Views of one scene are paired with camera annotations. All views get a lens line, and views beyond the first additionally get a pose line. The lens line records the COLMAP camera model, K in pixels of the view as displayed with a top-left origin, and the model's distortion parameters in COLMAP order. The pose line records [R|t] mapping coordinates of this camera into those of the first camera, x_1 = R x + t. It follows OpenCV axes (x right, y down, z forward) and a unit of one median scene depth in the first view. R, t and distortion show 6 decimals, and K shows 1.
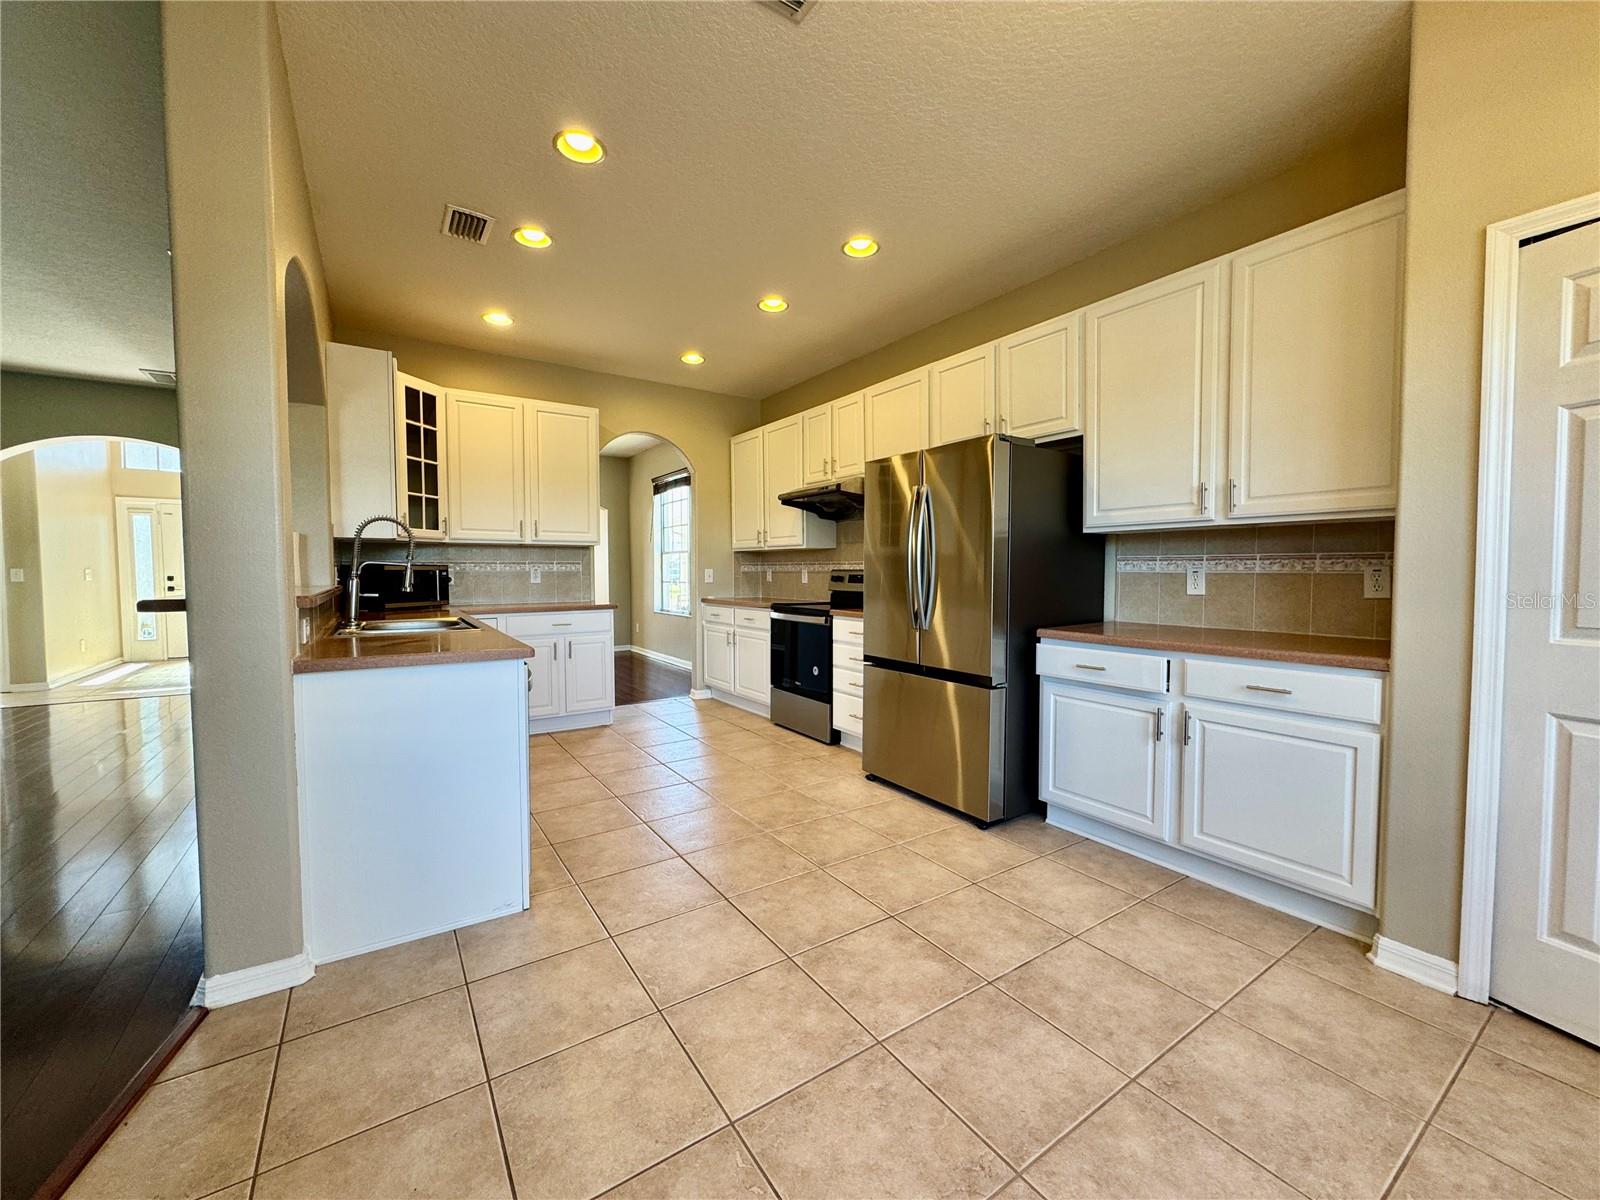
lens RADIAL K [[643.4, 0, 800.5], [0, 643.4, 596.0], [0, 0, 1]] dist [-0.000850, -0.000149]
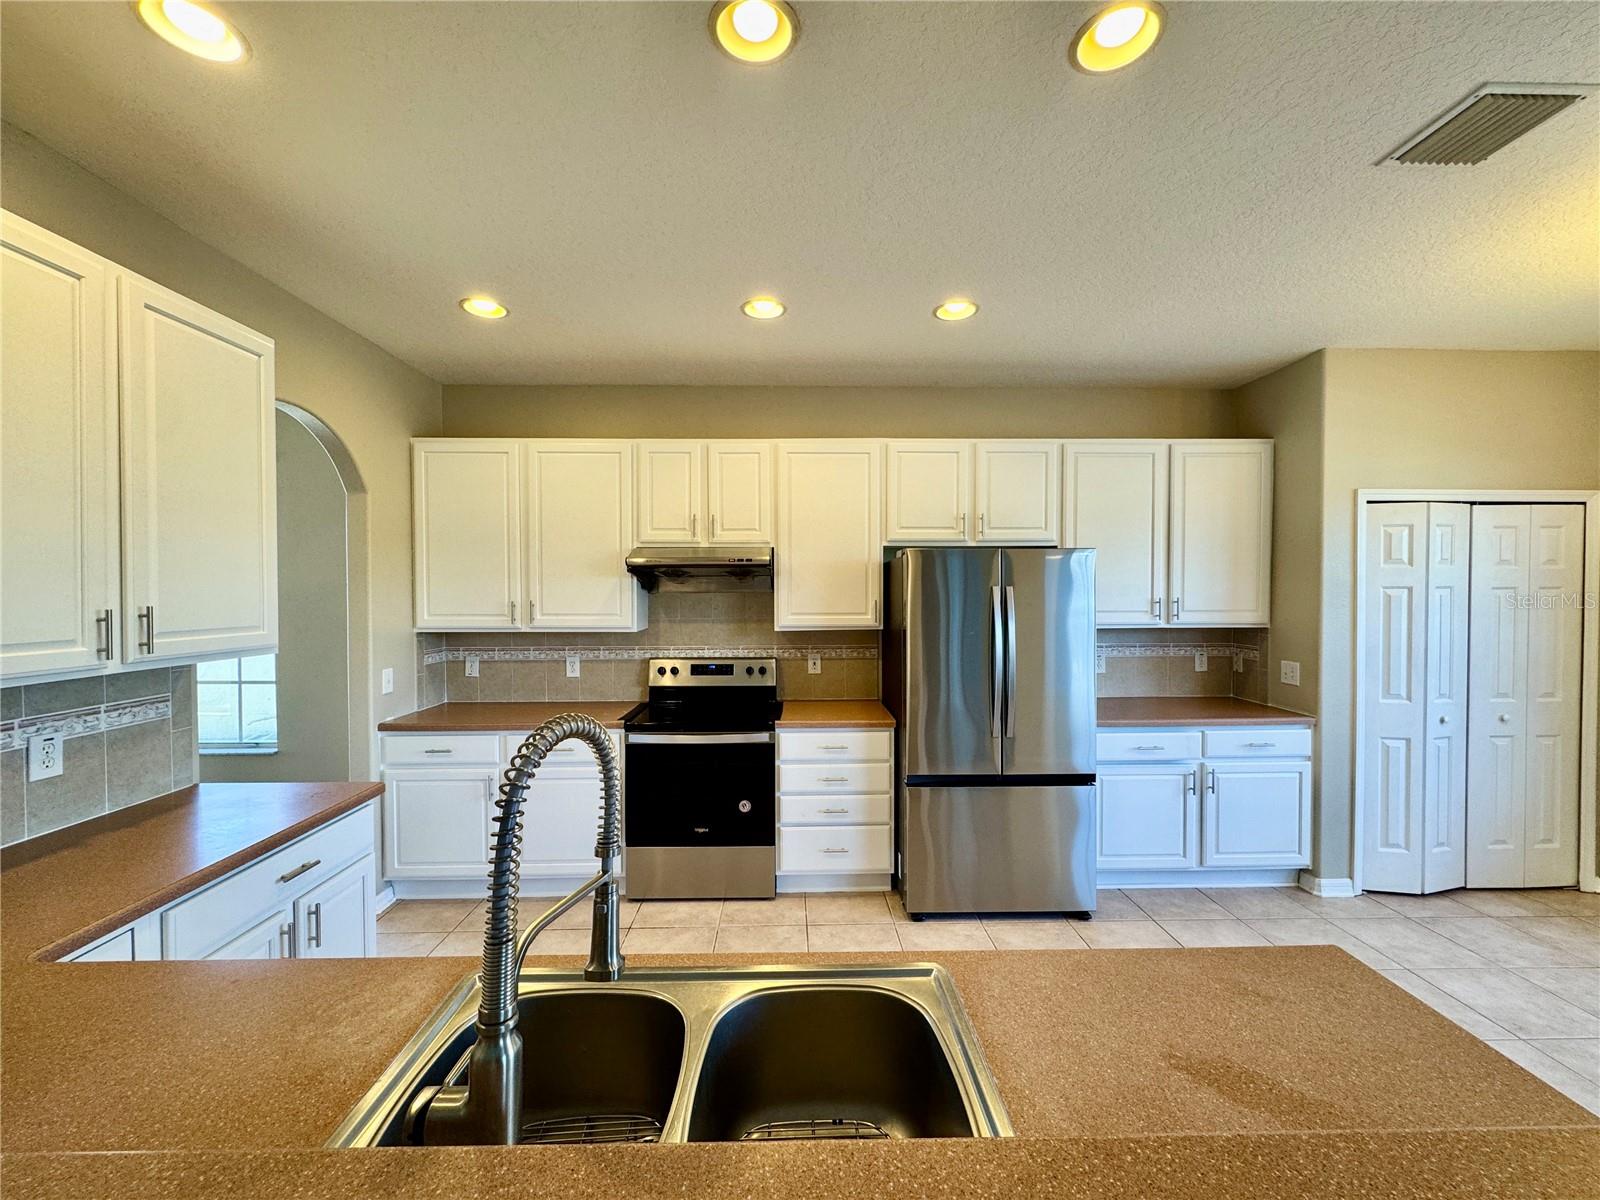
lens RADIAL K [[643.4, 0, 803.0], [0, 643.4, 596.5], [0, 0, 1]] dist [-0.000850, -0.000149]
pose [[0.534213, -0.012089, 0.845264, -0.949667], [0.037543, 0.999250, -0.009437, -0.194130], [-0.844516, 0.036775, 0.534266, 0.908882]]
